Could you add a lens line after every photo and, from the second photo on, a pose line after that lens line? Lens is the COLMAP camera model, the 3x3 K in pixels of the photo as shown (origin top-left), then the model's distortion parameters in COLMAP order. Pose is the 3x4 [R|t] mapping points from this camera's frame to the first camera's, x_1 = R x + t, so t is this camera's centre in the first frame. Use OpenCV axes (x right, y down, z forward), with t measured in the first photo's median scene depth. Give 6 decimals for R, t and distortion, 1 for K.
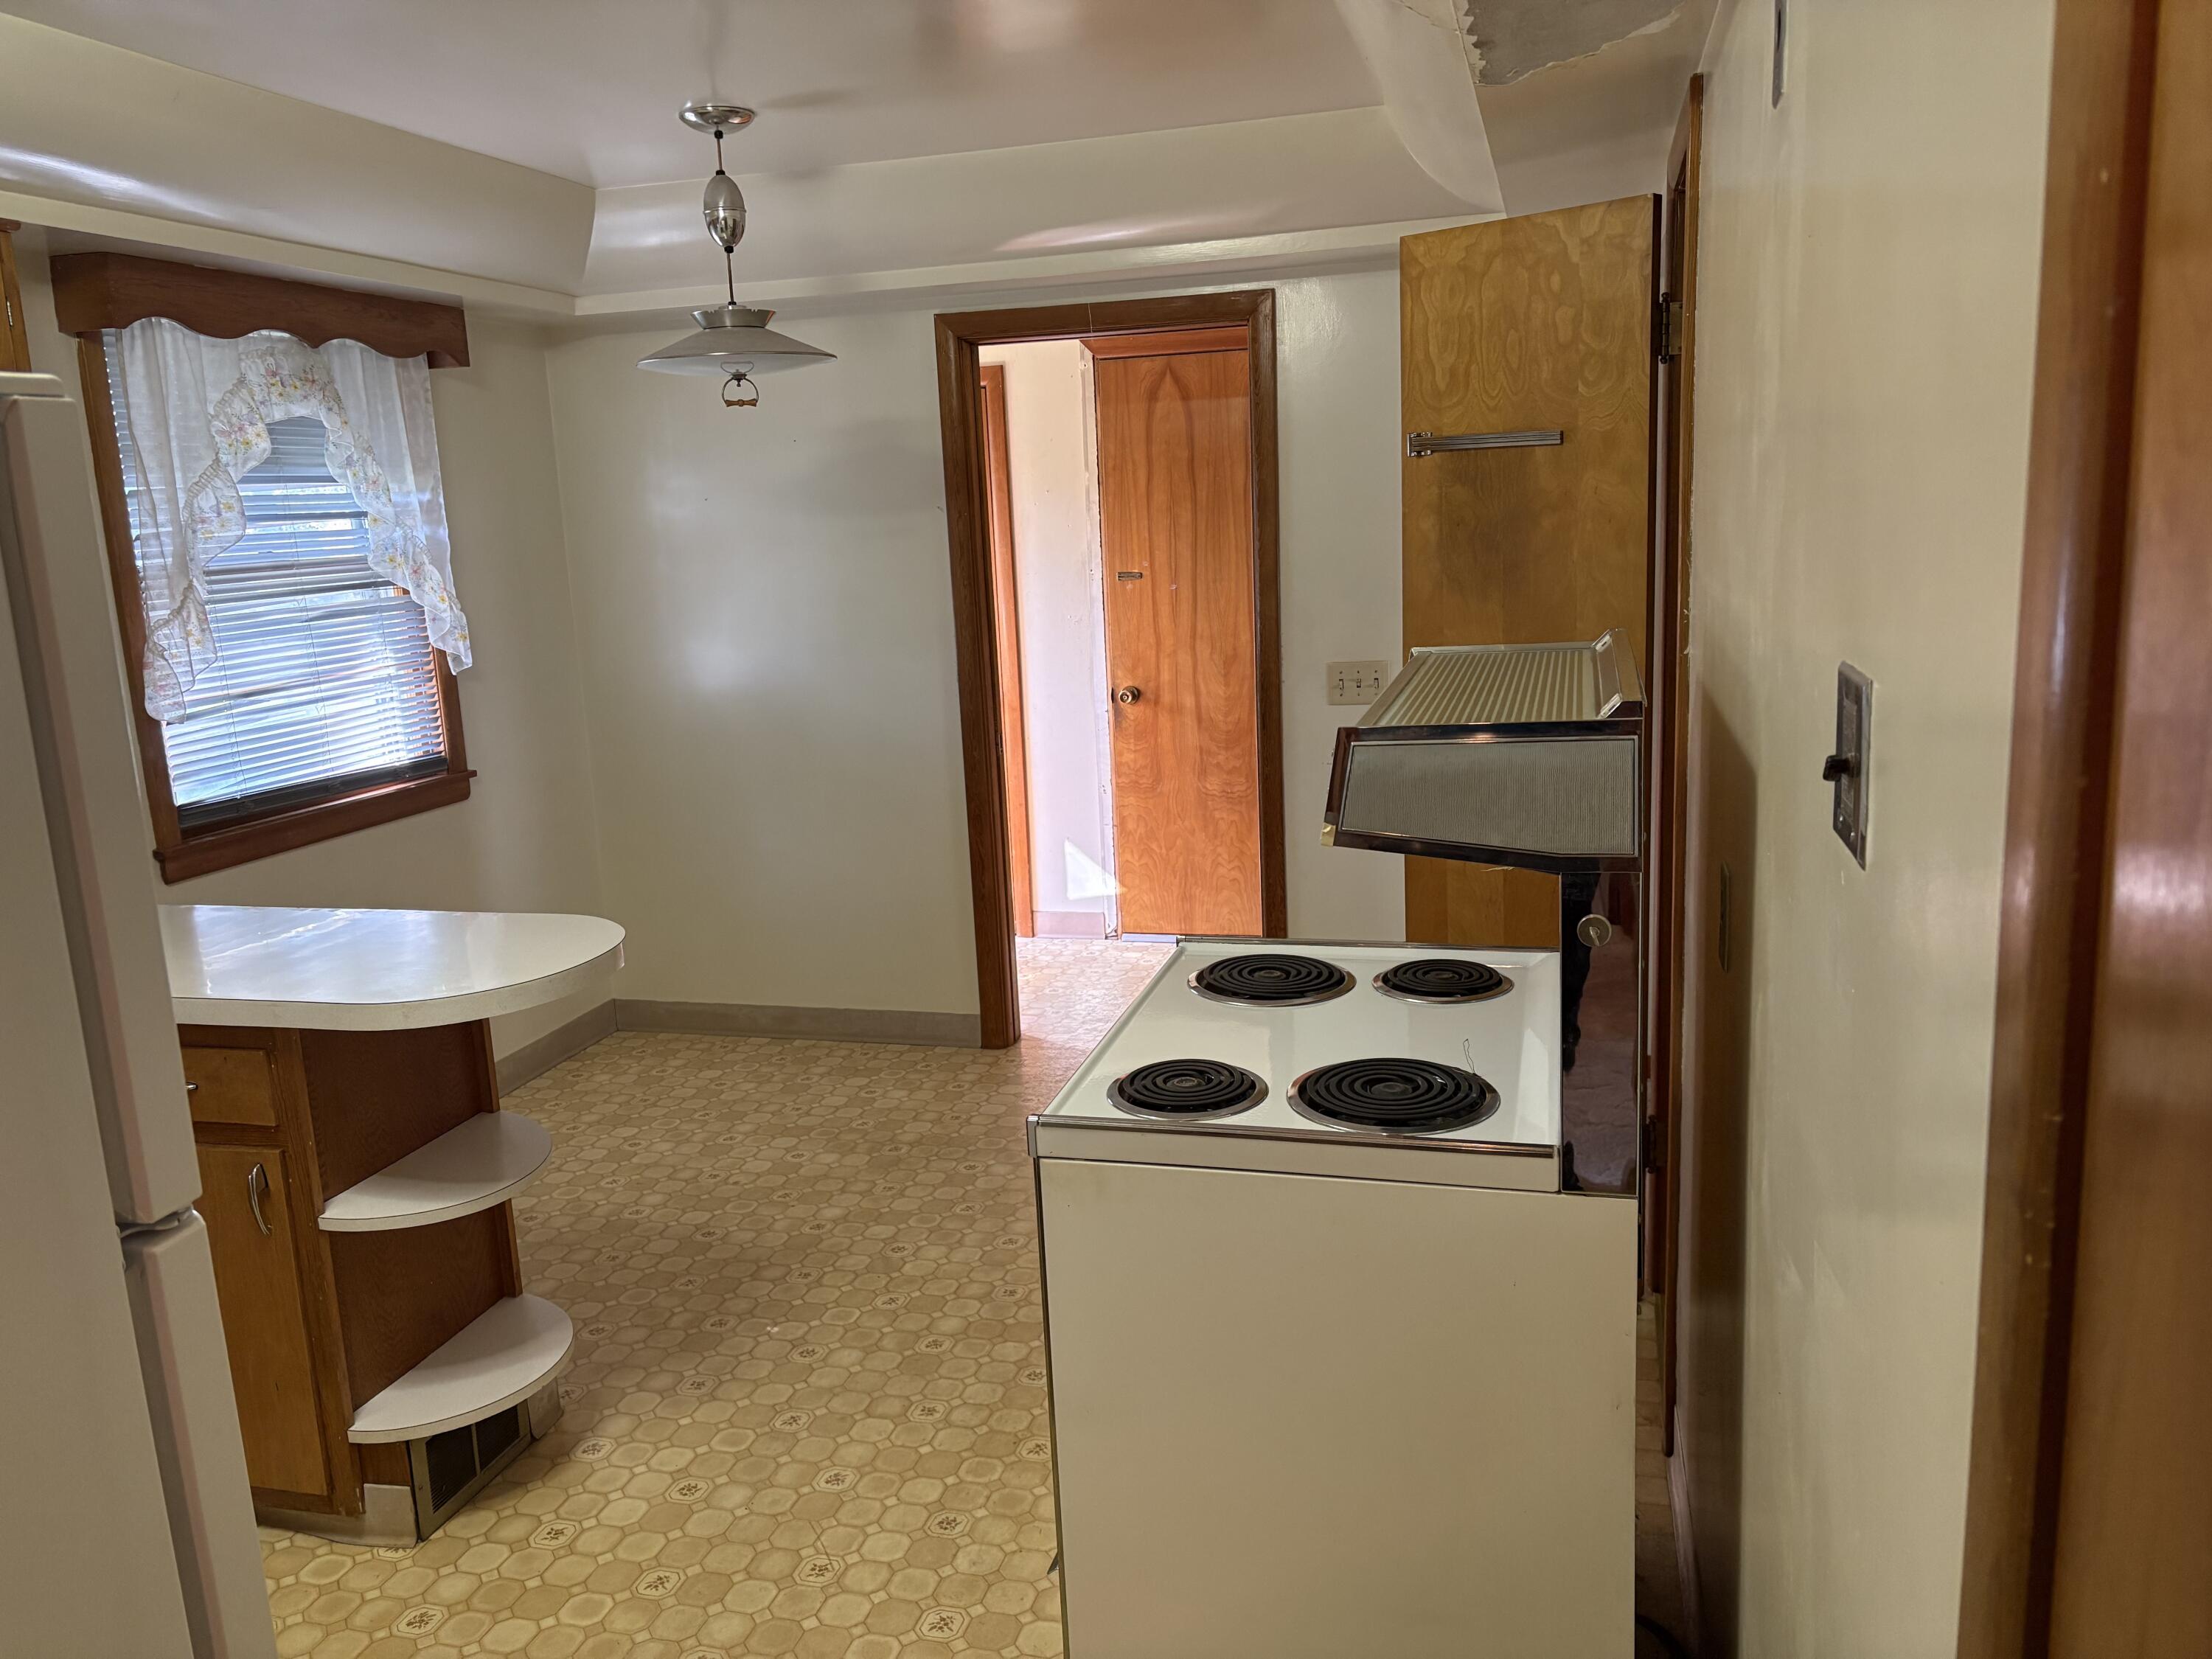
lens RADIAL K [[1684.4, 0, 1106.0], [0, 1684.4, 829.5], [0, 0, 1]] dist [0.071624, -0.089639]
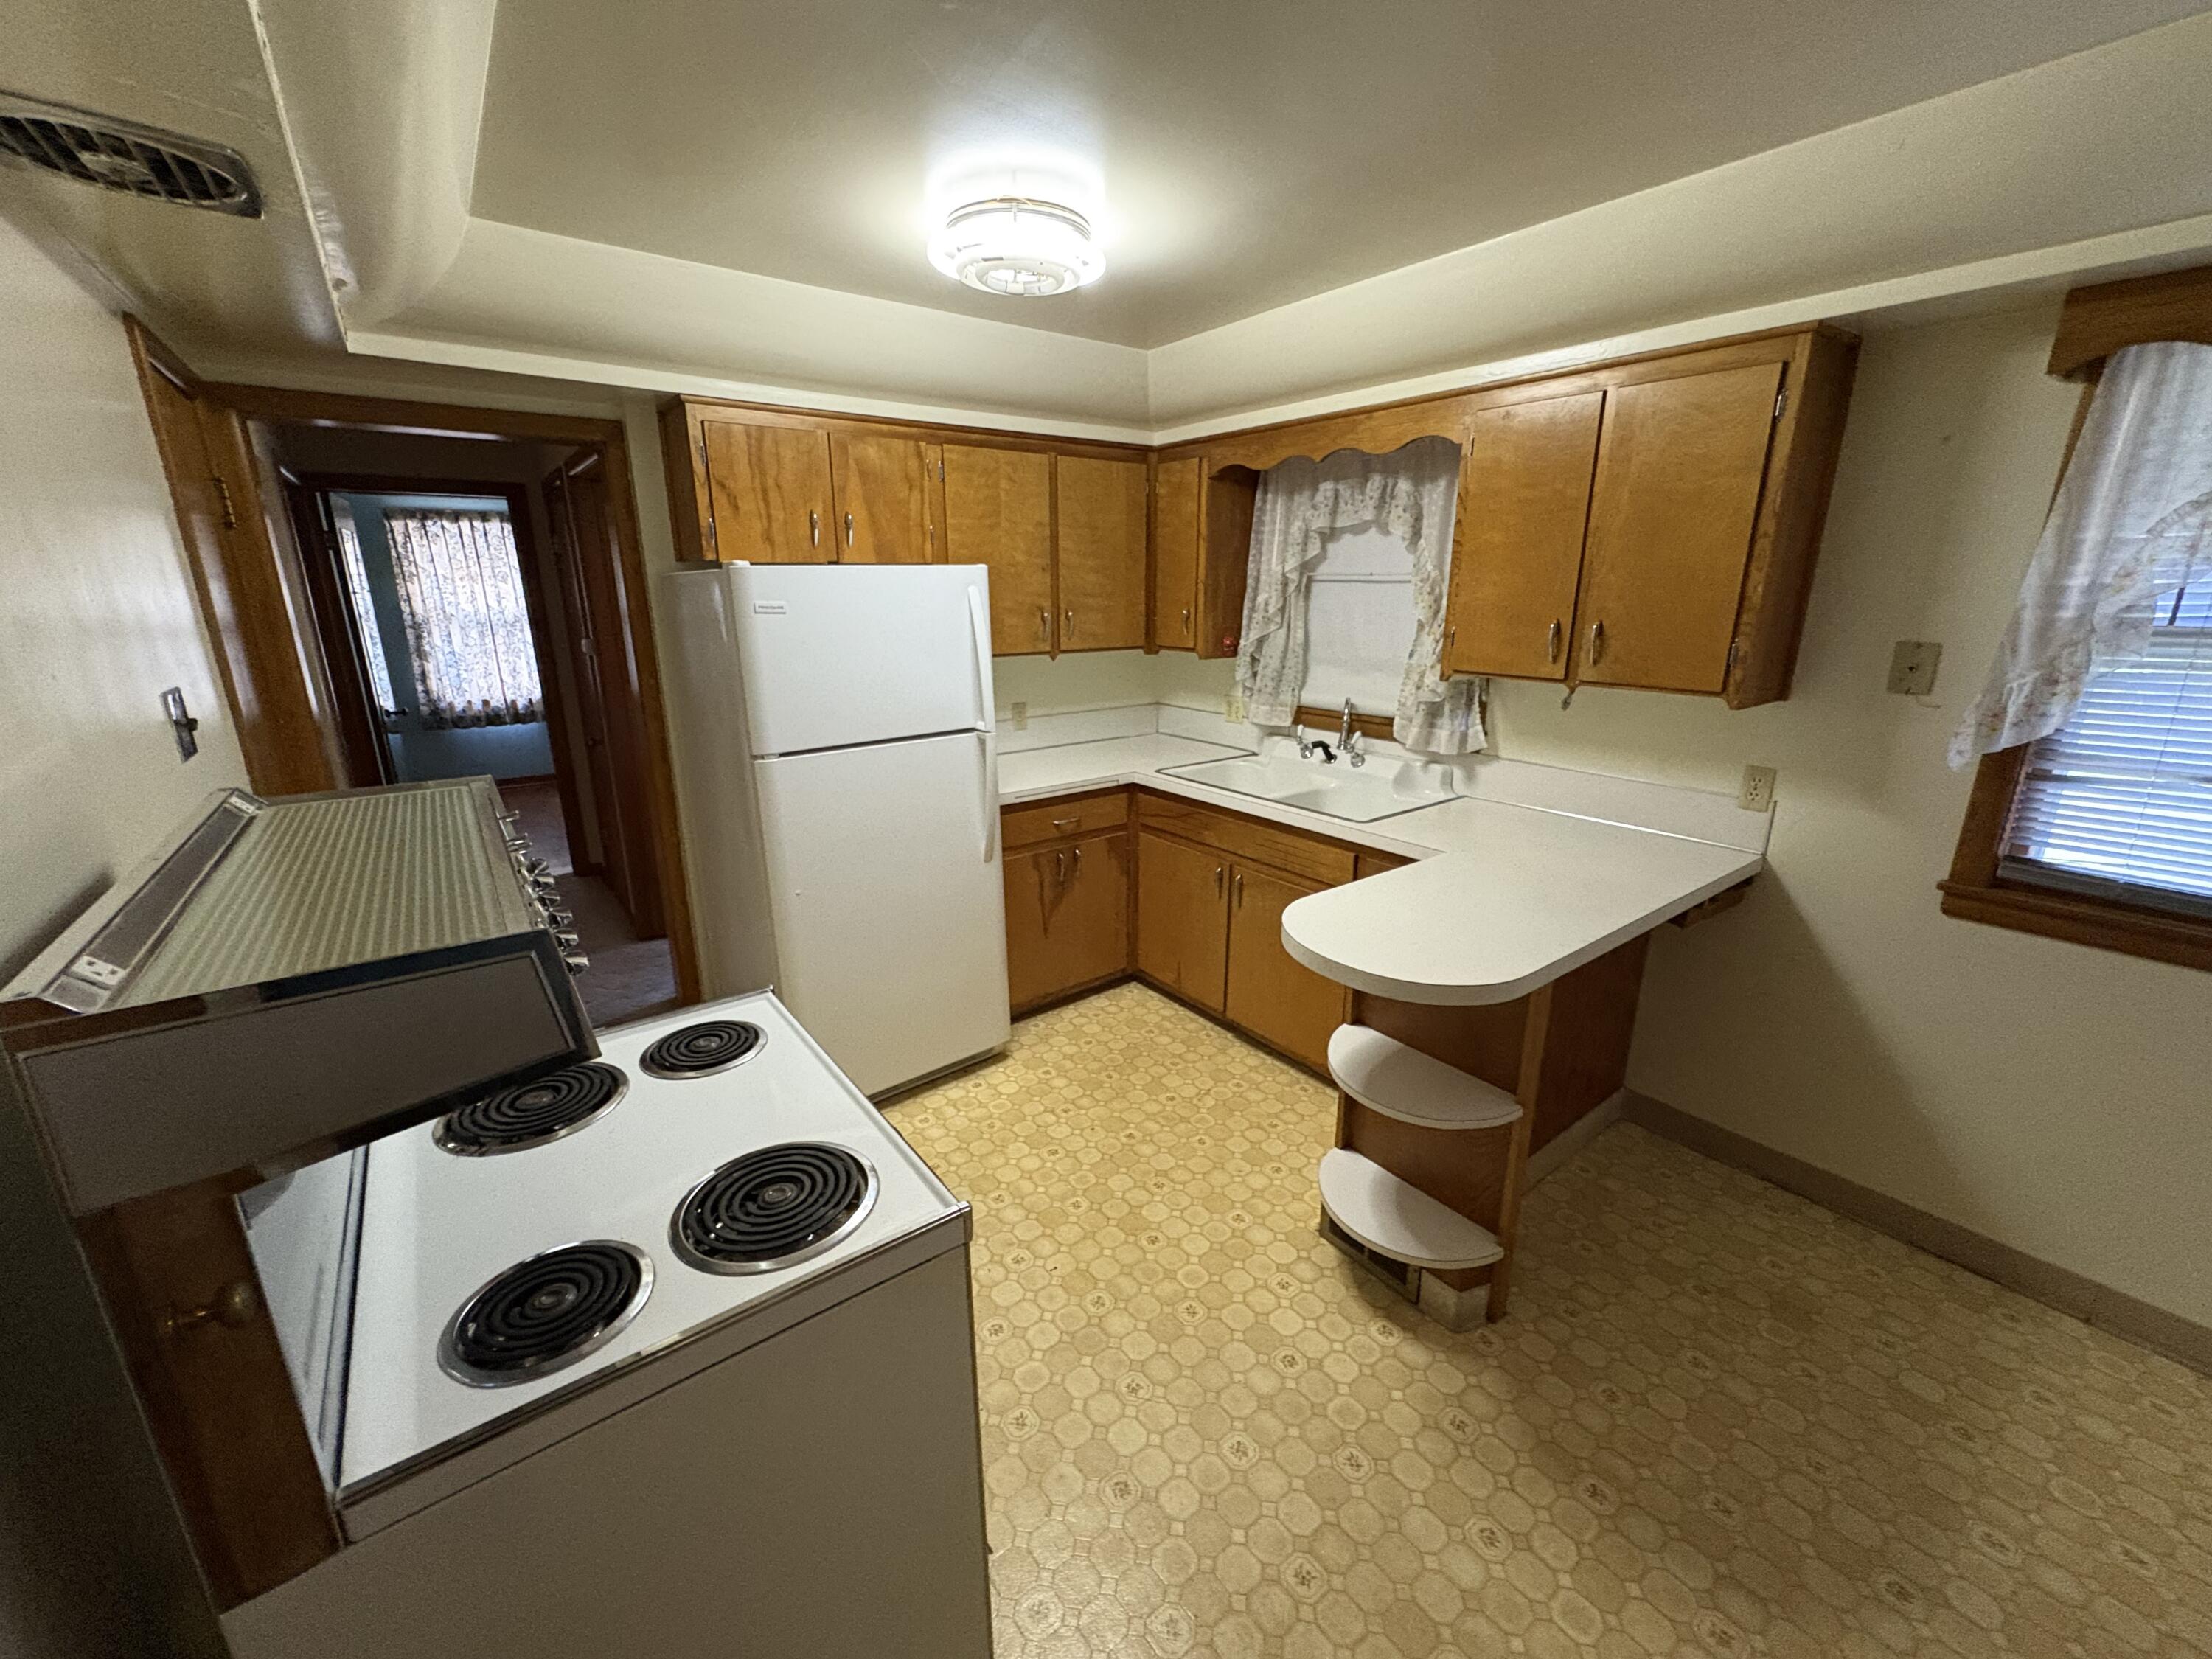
lens RADIAL K [[880.4, 0, 1106.0], [0, 880.4, 829.5], [0, 0, 1]] dist [-0.000101, 0.000305]
pose [[-0.613260, 0.255412, -0.747447, 0.248275], [-0.119742, 0.905280, 0.407591, -0.244649], [0.780752, 0.339460, -0.524588, 1.155070]]
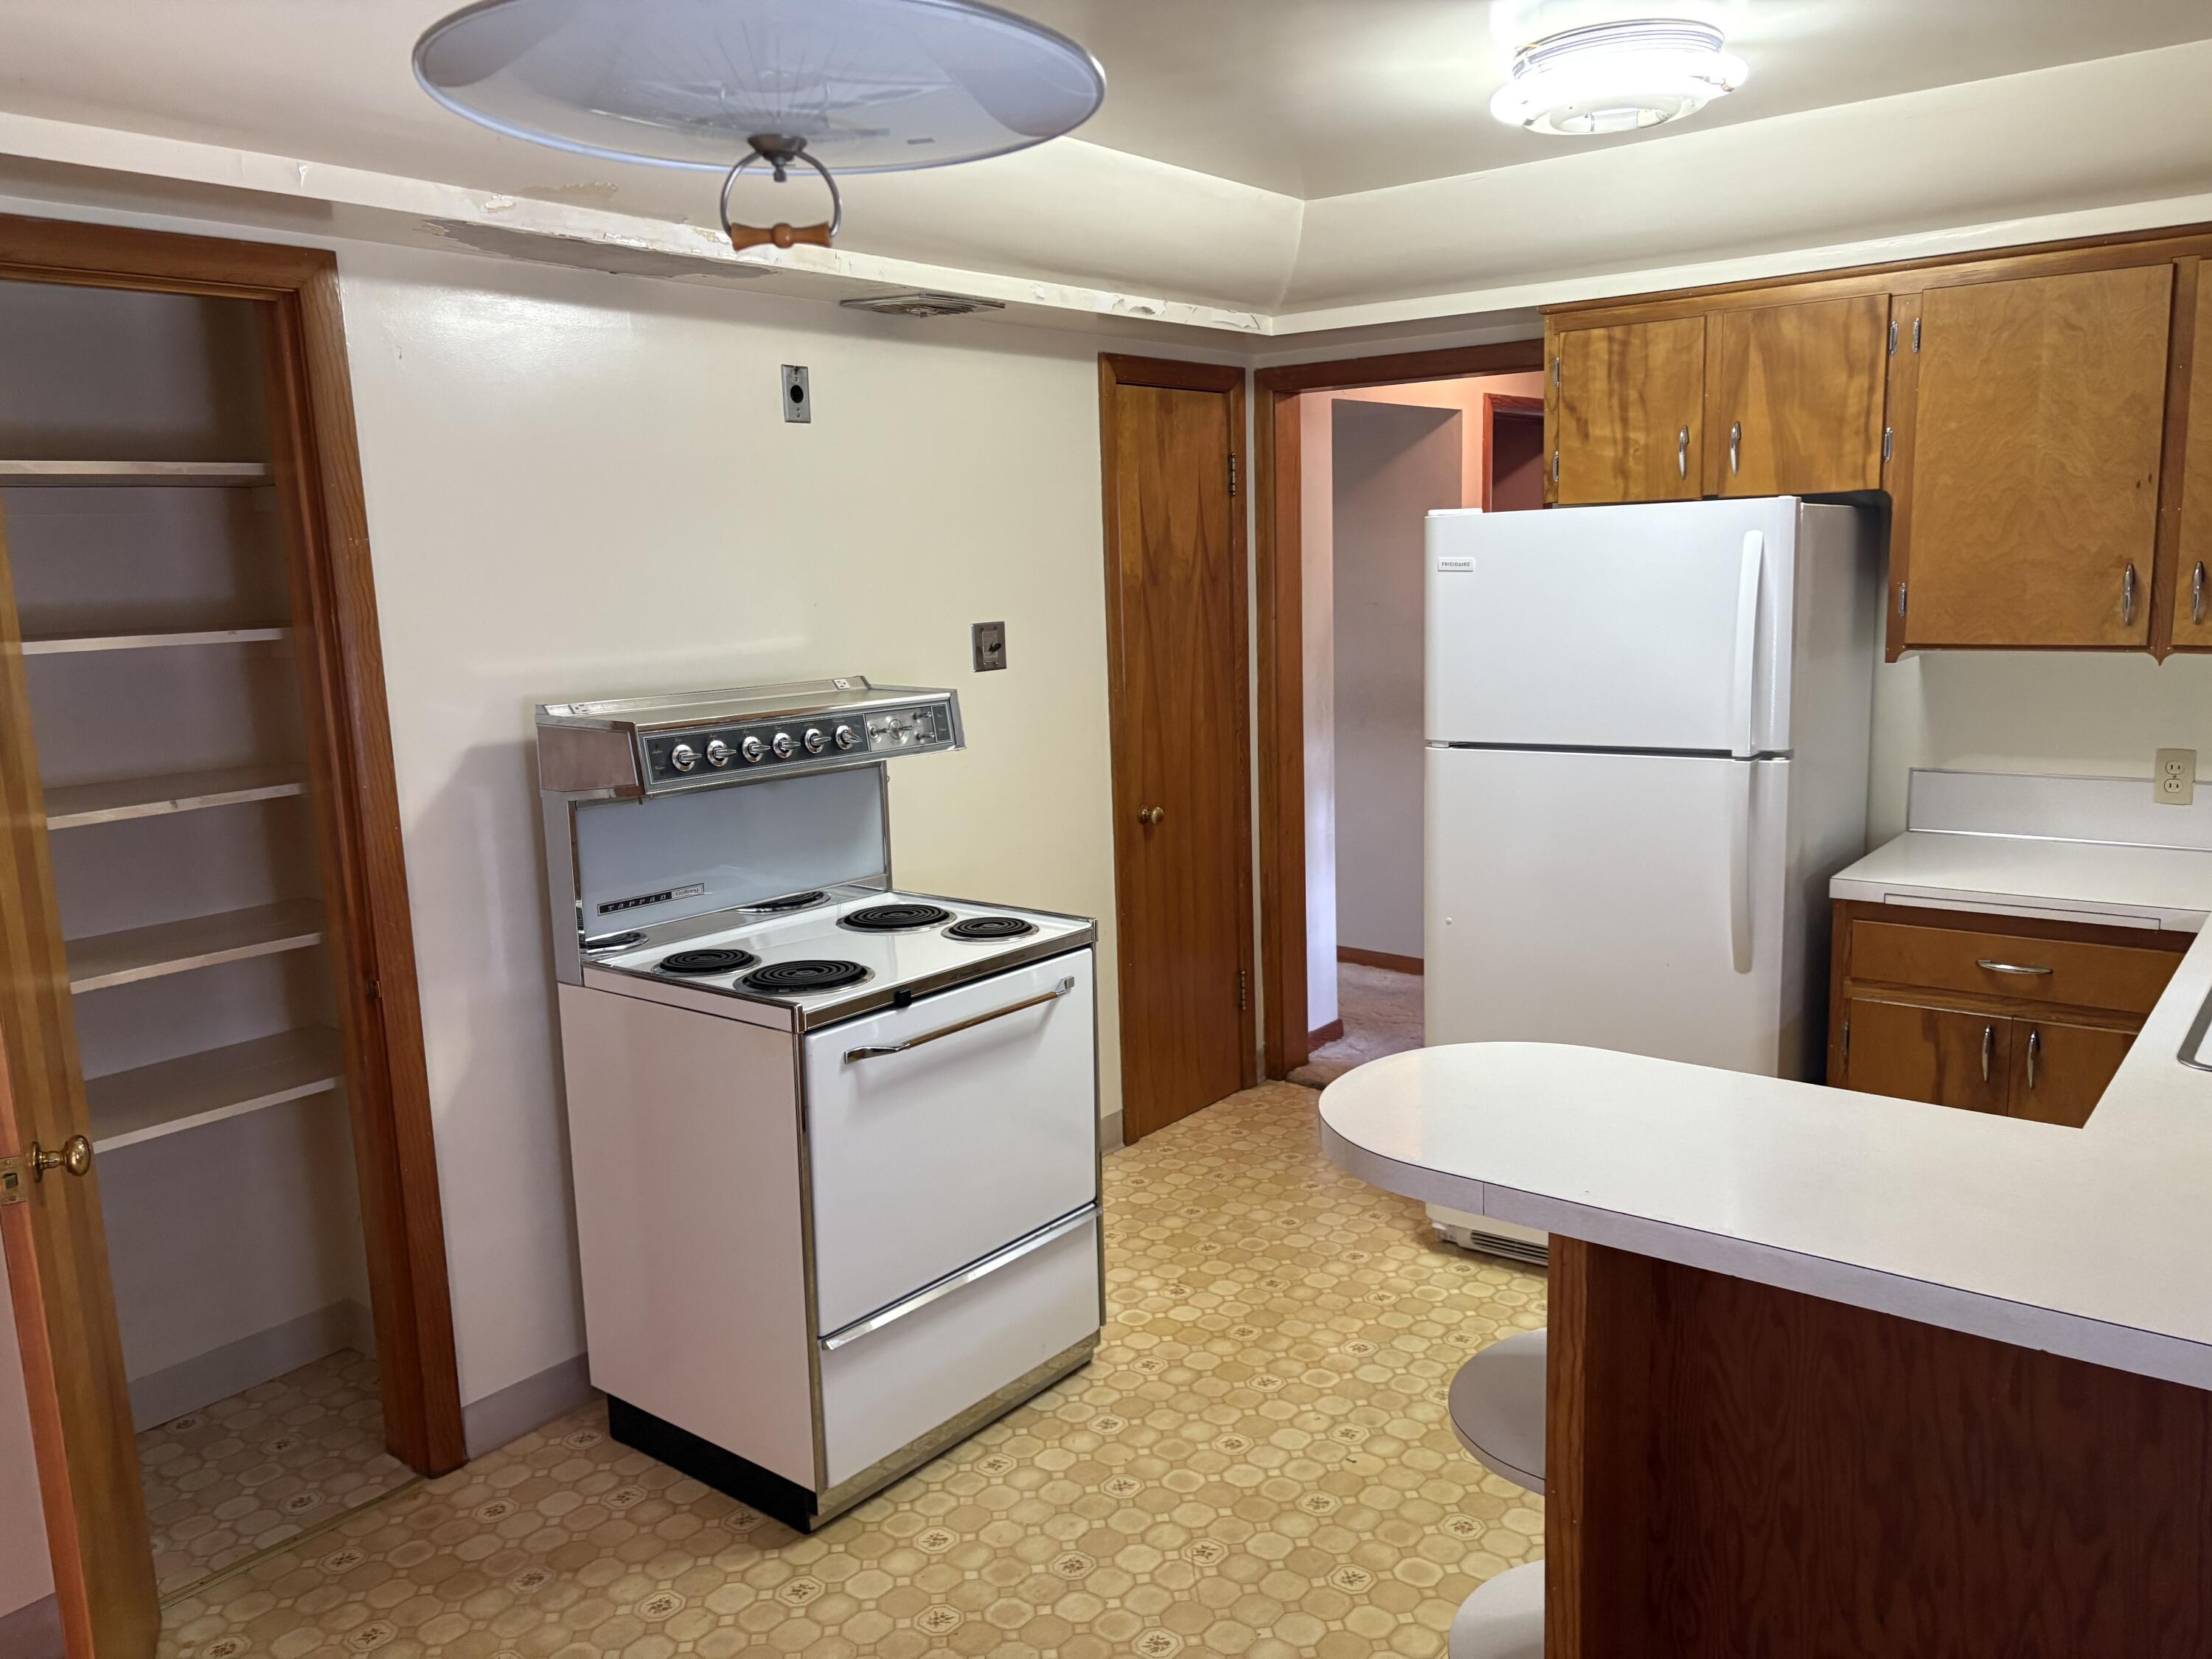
lens RADIAL K [[1684.4, 0, 1106.0], [0, 1684.4, 829.5], [0, 0, 1]] dist [0.071624, -0.089639]
pose [[-0.917206, 0.008553, 0.398321, -0.588258], [0.145013, 0.938361, 0.313768, -0.326447], [-0.371085, 0.345552, -0.861911, 1.774226]]
